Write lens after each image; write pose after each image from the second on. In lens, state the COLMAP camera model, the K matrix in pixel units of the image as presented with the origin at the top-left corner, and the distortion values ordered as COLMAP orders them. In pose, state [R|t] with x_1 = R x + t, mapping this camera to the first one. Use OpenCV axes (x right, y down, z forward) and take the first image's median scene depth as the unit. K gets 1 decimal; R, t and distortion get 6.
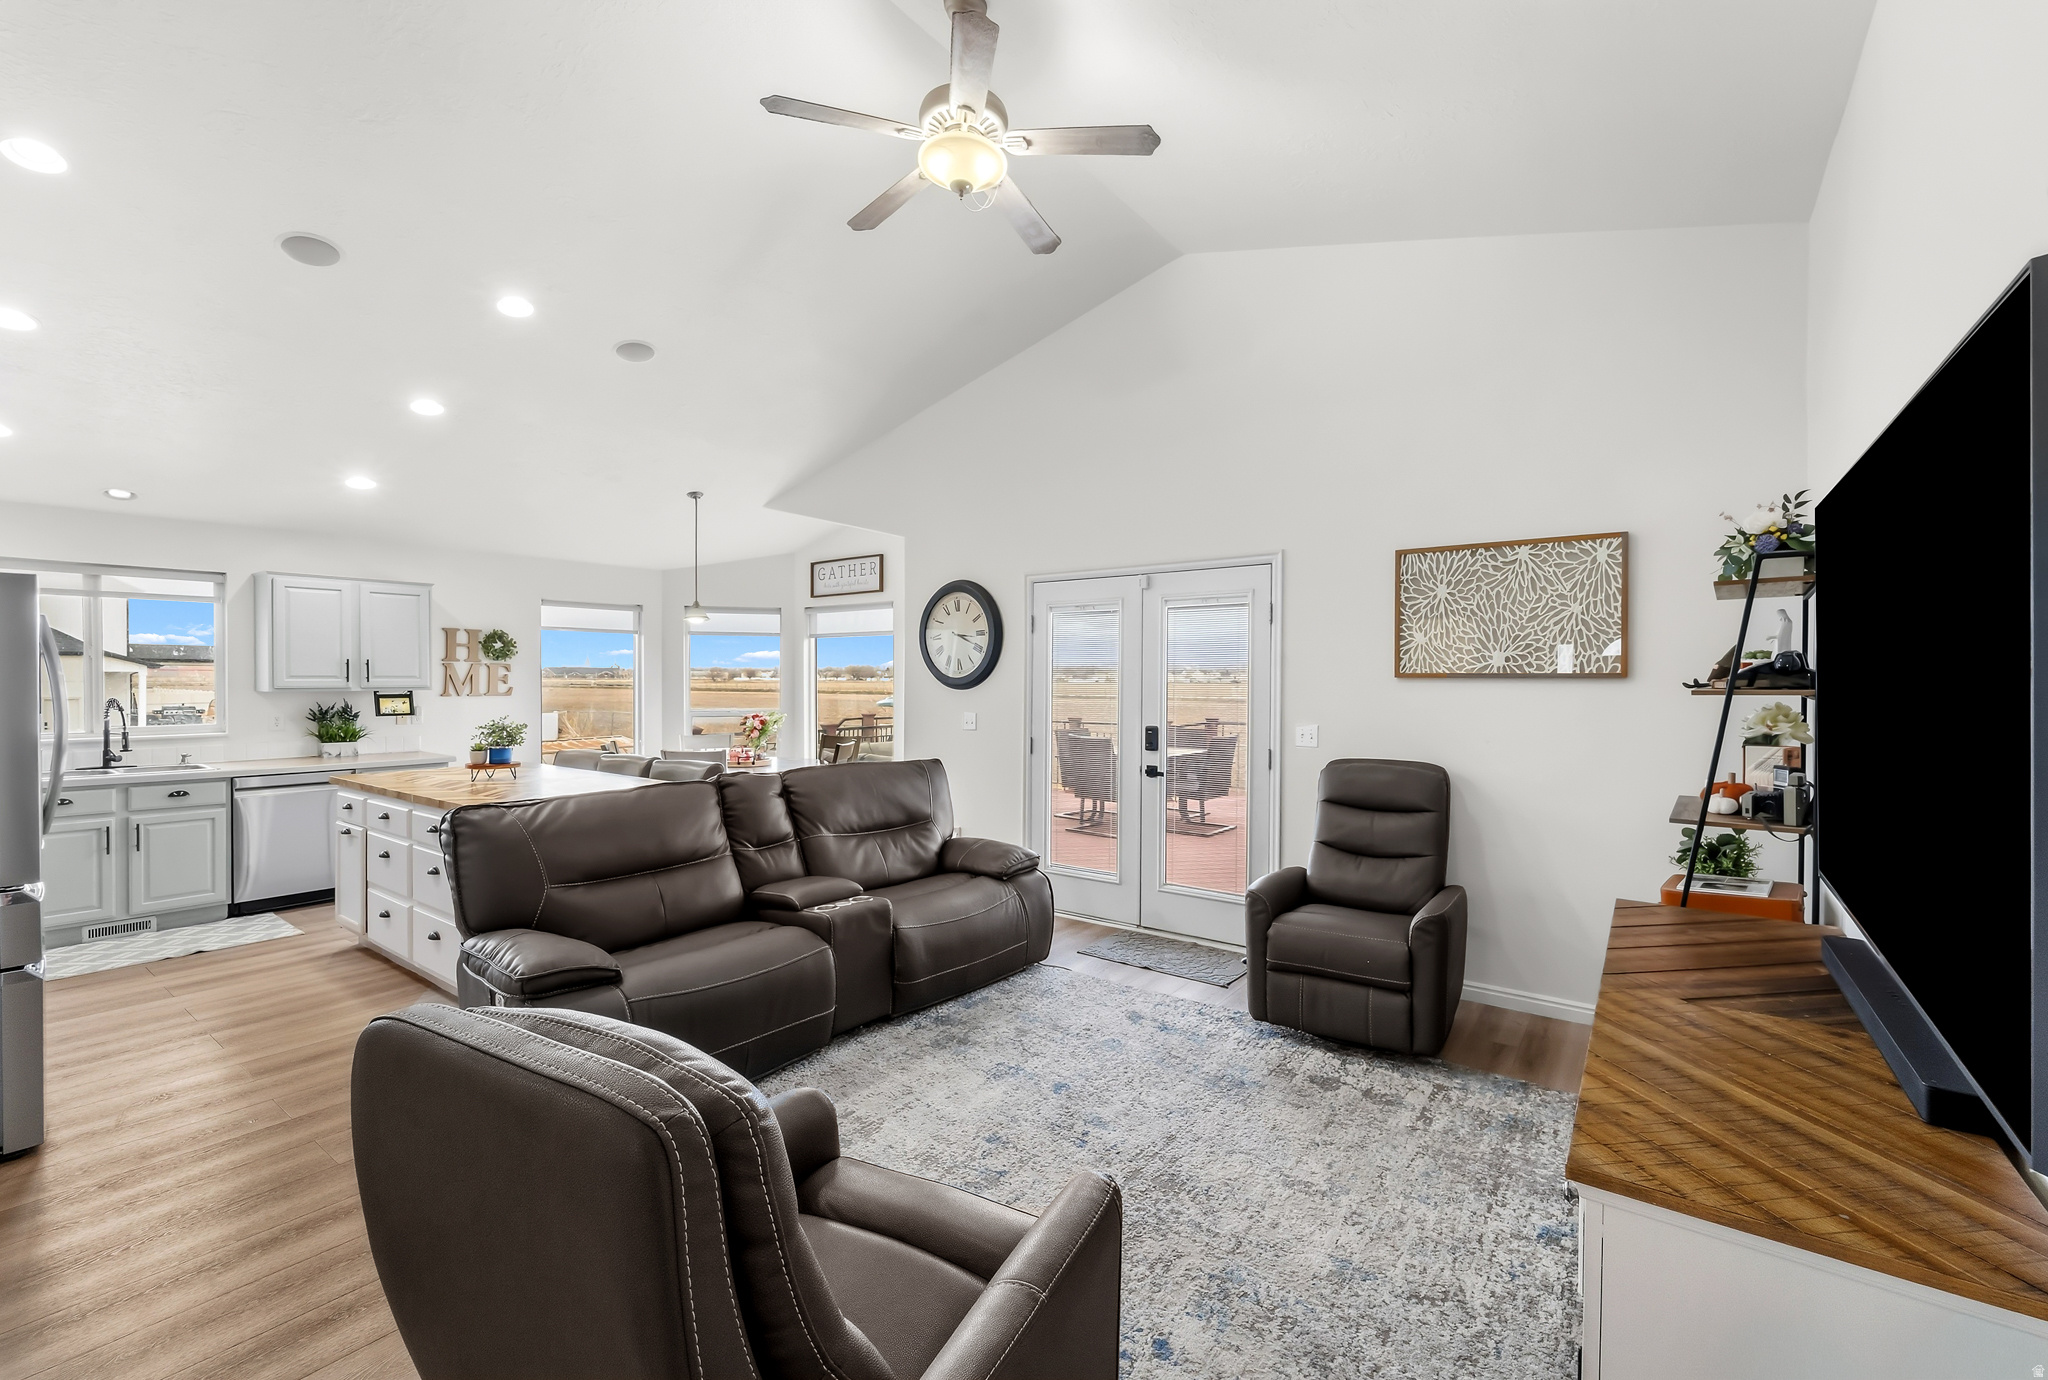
lens RADIAL K [[866.1, 0, 1024.0], [0, 866.1, 690.0], [0, 0, 1]] dist [0.007856, -0.000145]
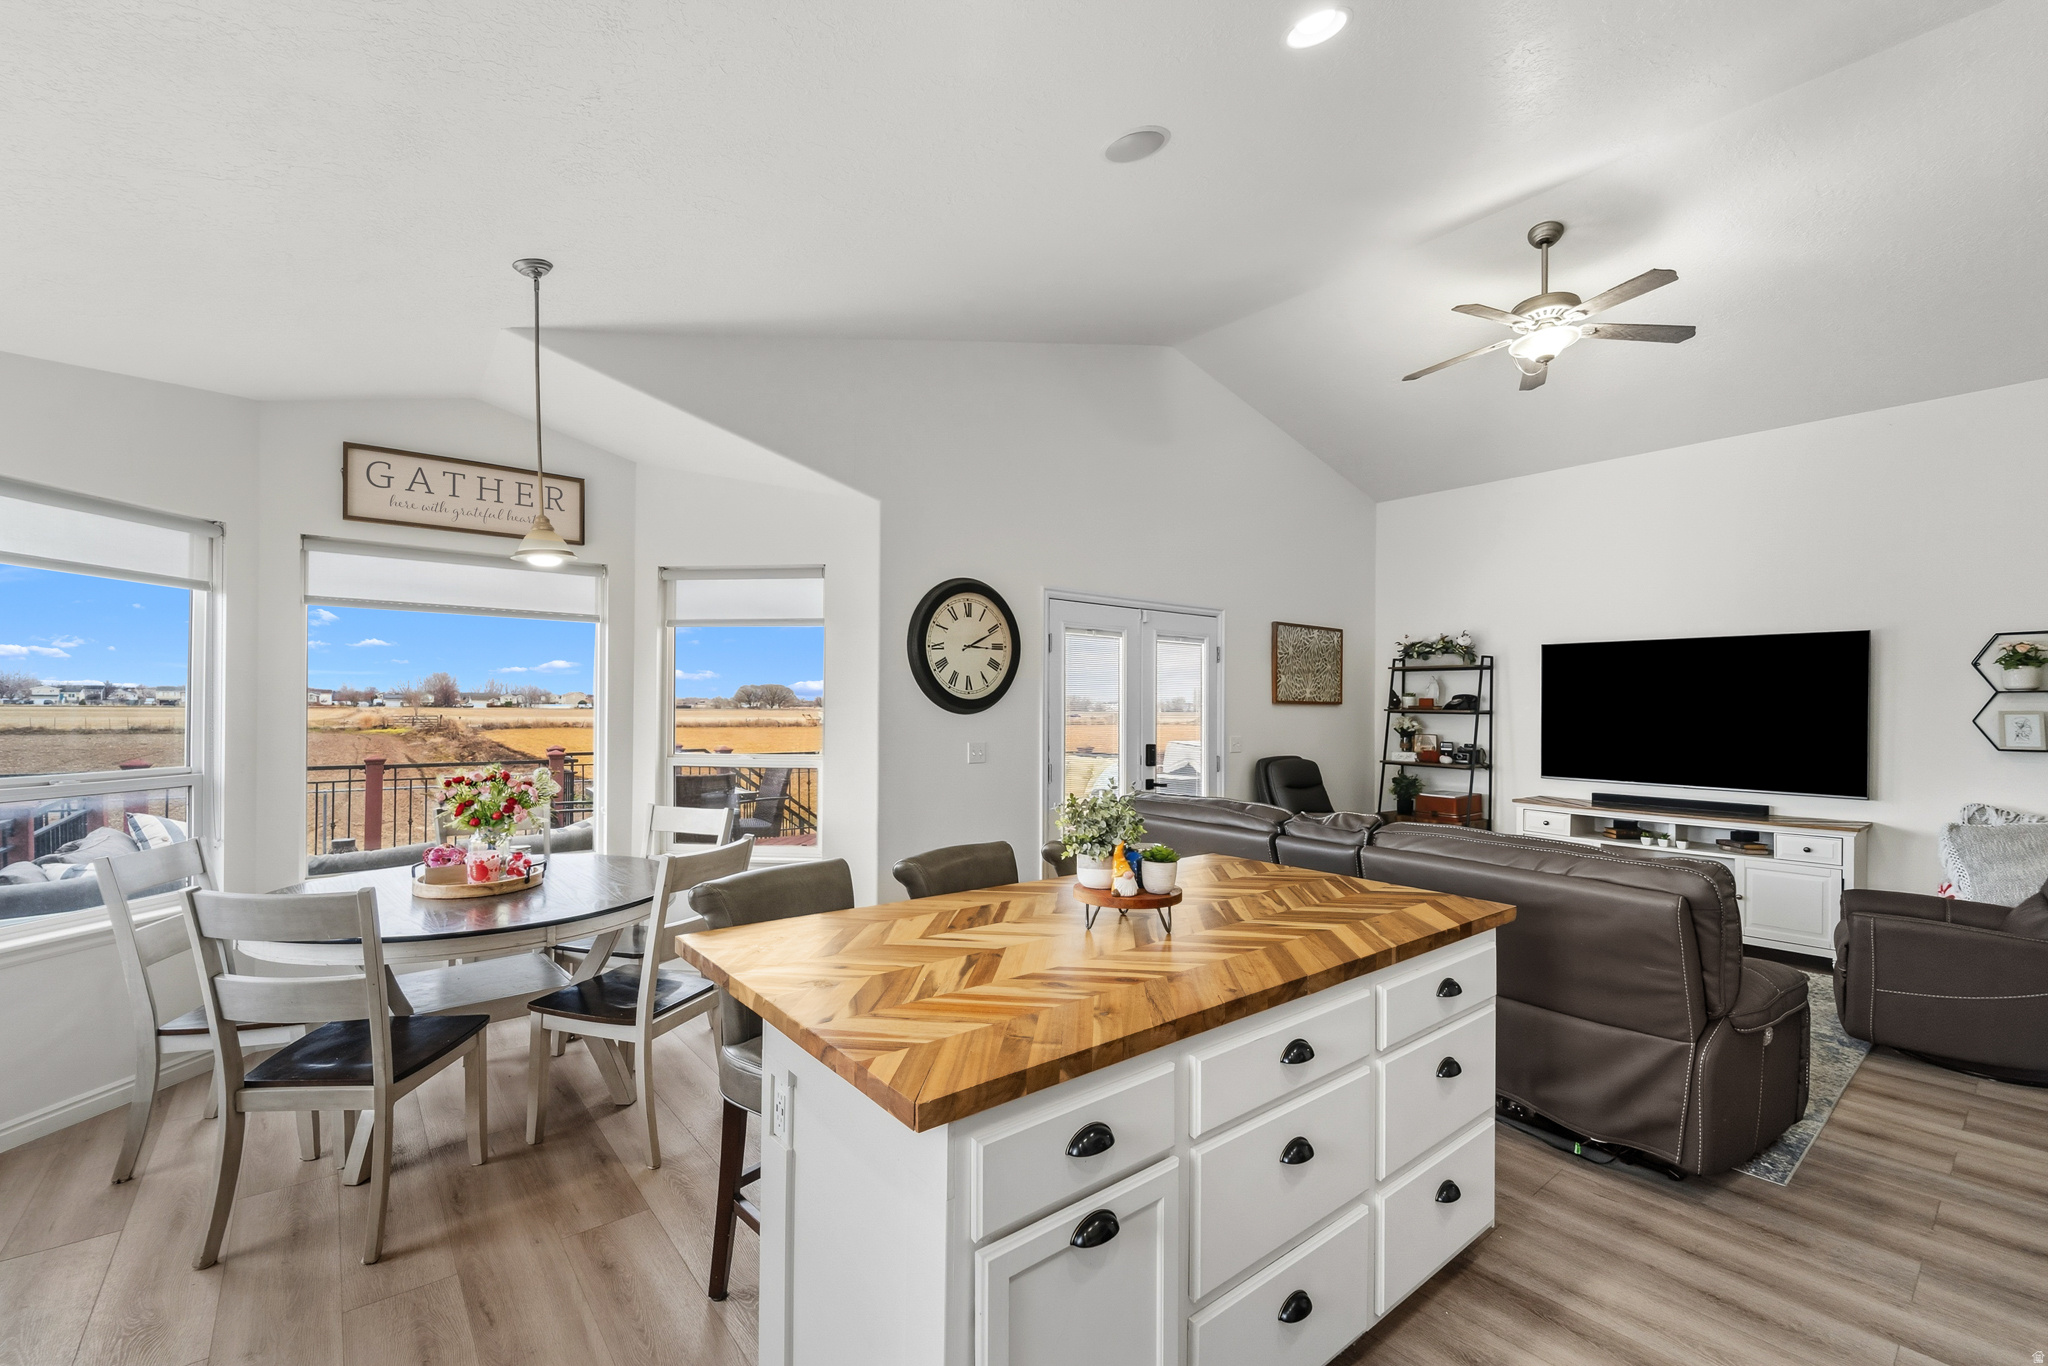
lens RADIAL K [[855.6, 0, 1013.7], [0, 855.6, 714.5], [0, 0, 1]] dist [0.000151, -0.000096]
pose [[0.252644, -0.009620, 0.967511, -0.845055], [0.004851, 0.999951, 0.008676, -0.006731], [-0.967547, 0.002502, 0.252678, 0.766359]]
